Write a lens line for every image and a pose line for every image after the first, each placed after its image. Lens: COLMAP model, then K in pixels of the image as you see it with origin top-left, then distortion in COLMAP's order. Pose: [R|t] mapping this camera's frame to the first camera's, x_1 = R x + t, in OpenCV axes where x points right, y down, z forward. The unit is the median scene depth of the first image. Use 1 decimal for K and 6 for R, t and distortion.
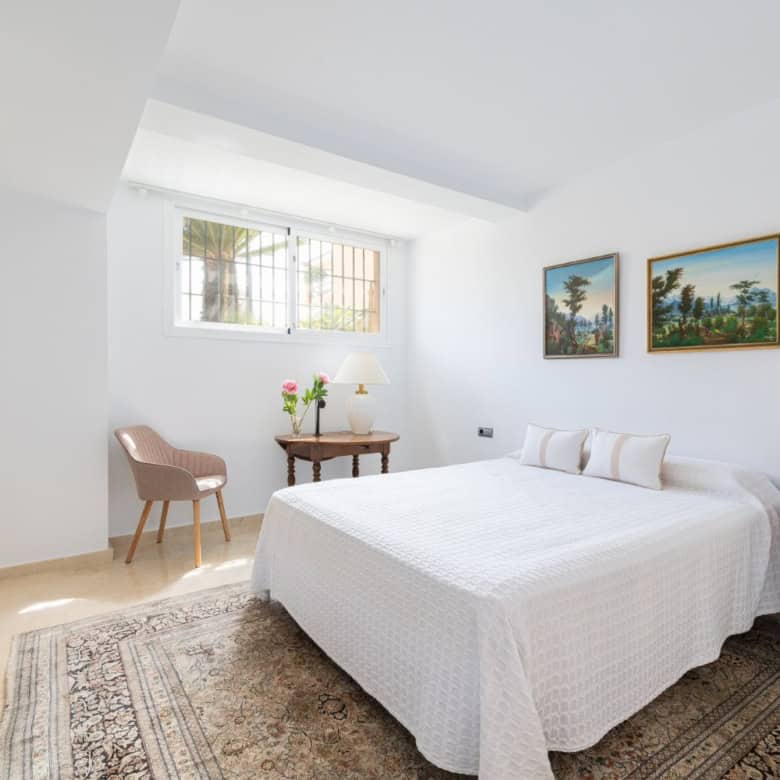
lens RADIAL K [[511.1, 0, 389.6], [0, 511.1, 383.2], [0, 0, 1]] dist [-0.000119, 0.000778]
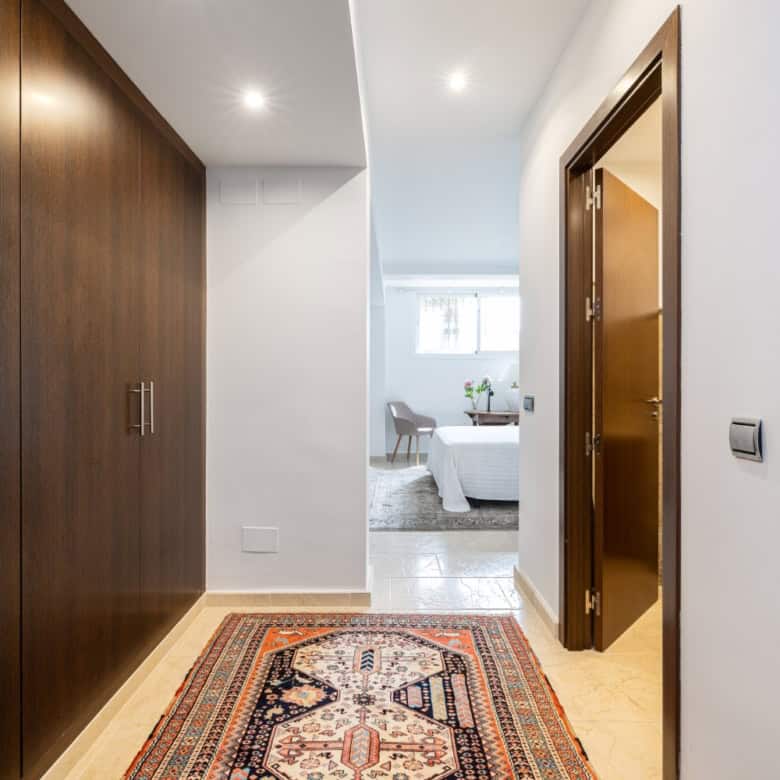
lens RADIAL K [[511.1, 0, 391.6], [0, 511.1, 387.3], [0, 0, 1]] dist [-0.000119, 0.000778]
pose [[0.832558, 0.003343, -0.553928, 0.591808], [0.001244, 0.999968, 0.007905, 0.005675], [0.553937, -0.007271, 0.832527, -0.692064]]
